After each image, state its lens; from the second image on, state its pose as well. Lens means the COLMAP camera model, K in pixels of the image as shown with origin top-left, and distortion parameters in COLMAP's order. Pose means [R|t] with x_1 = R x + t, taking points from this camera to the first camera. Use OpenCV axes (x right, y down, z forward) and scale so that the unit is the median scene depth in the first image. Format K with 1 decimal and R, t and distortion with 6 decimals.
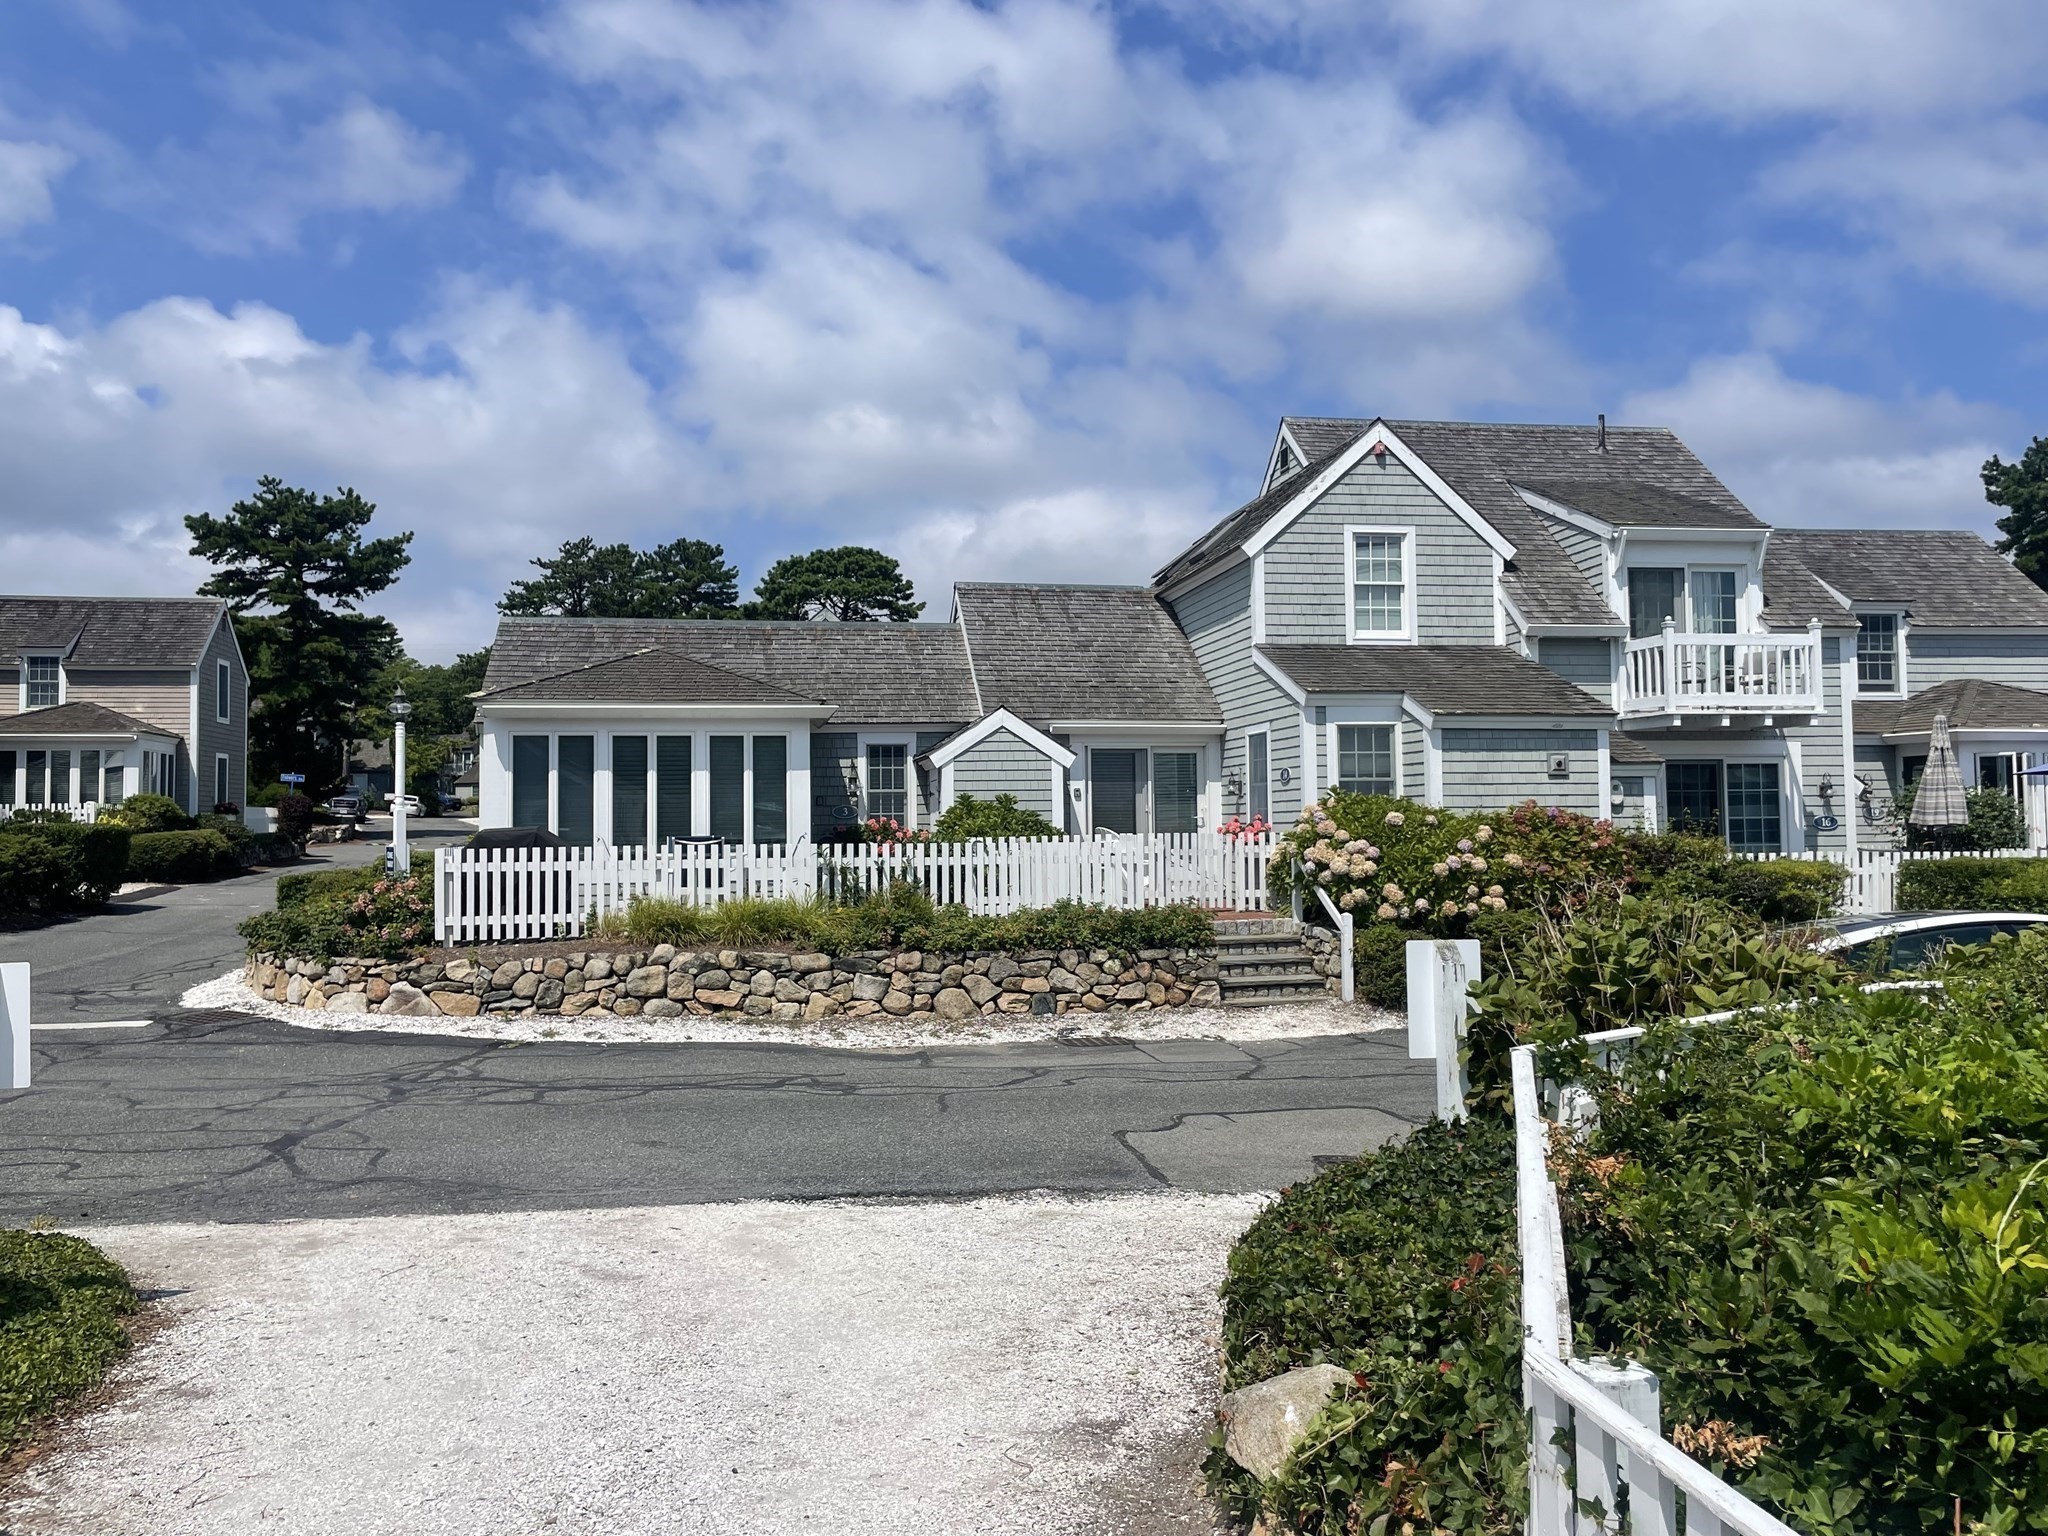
lens RADIAL K [[1545.6, 0, 1024.0], [0, 1545.6, 768.0], [0, 0, 1]] dist [0.086043, -0.124081]
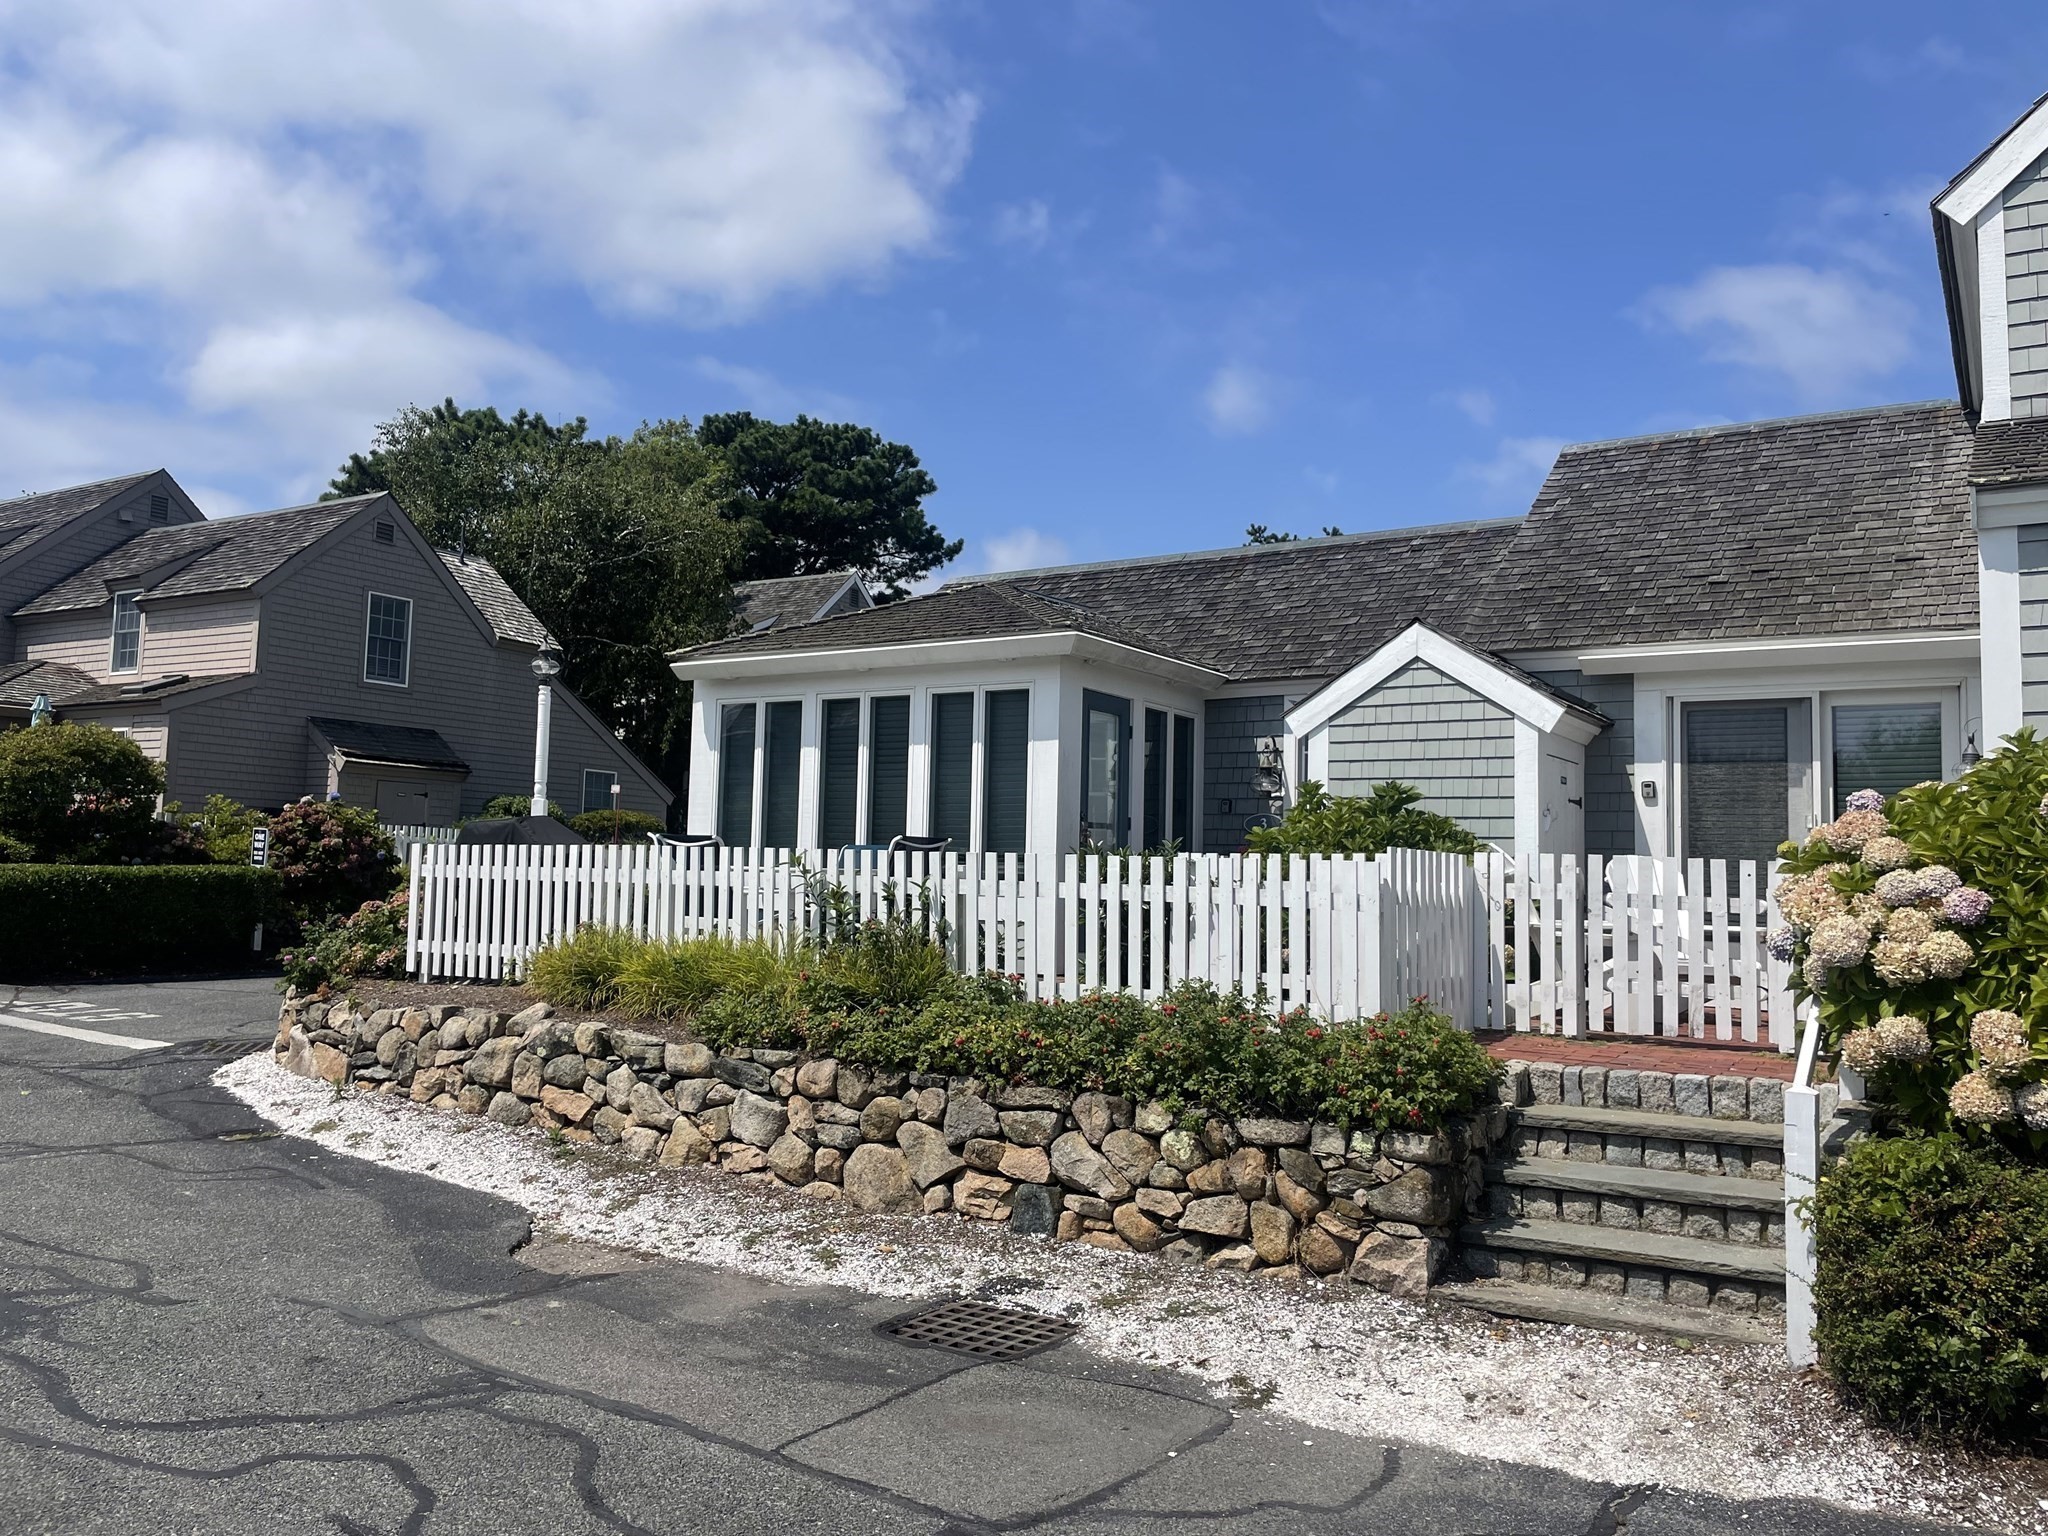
lens RADIAL K [[1545.6, 0, 1024.0], [0, 1545.6, 768.0], [0, 0, 1]] dist [0.086043, -0.124081]
pose [[0.734633, -0.020004, -0.678170, 0.314108], [-0.010673, 0.999101, -0.041033, 0.043402], [0.678381, 0.037382, 0.733759, 0.659144]]
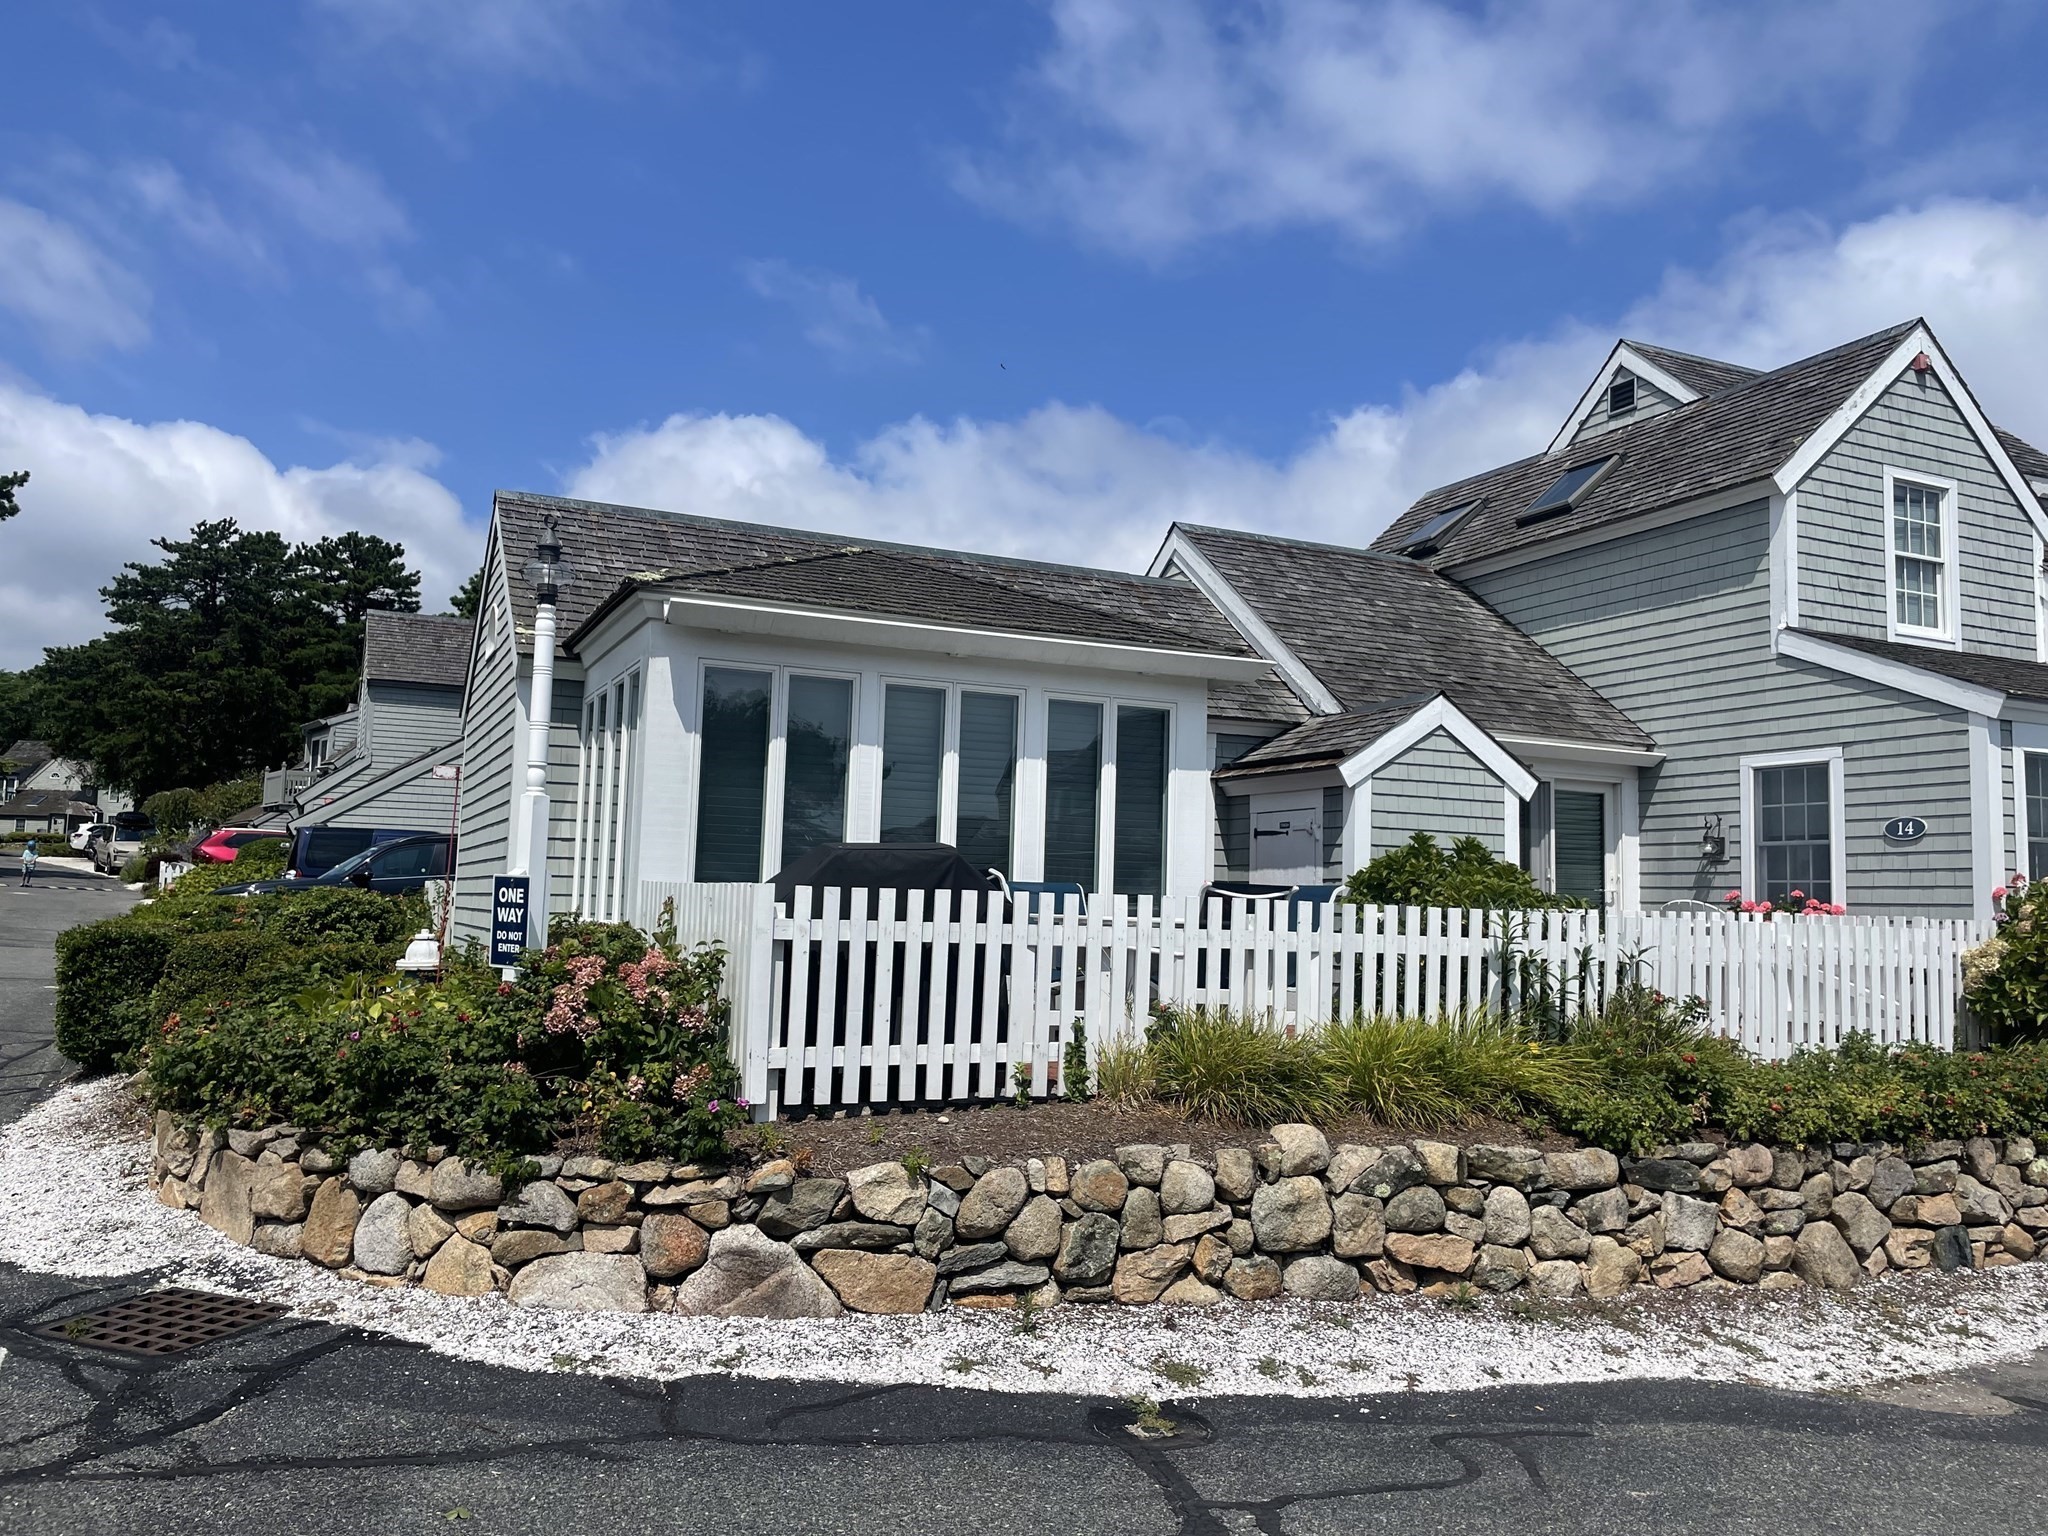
lens RADIAL K [[1545.6, 0, 1024.0], [0, 1545.6, 768.0], [0, 0, 1]] dist [0.086043, -0.124081]
pose [[0.966047, 0.062289, 0.250744, -0.410975], [-0.049673, 0.997175, -0.056340, 0.040633], [-0.253545, 0.041972, 0.966413, 0.575384]]
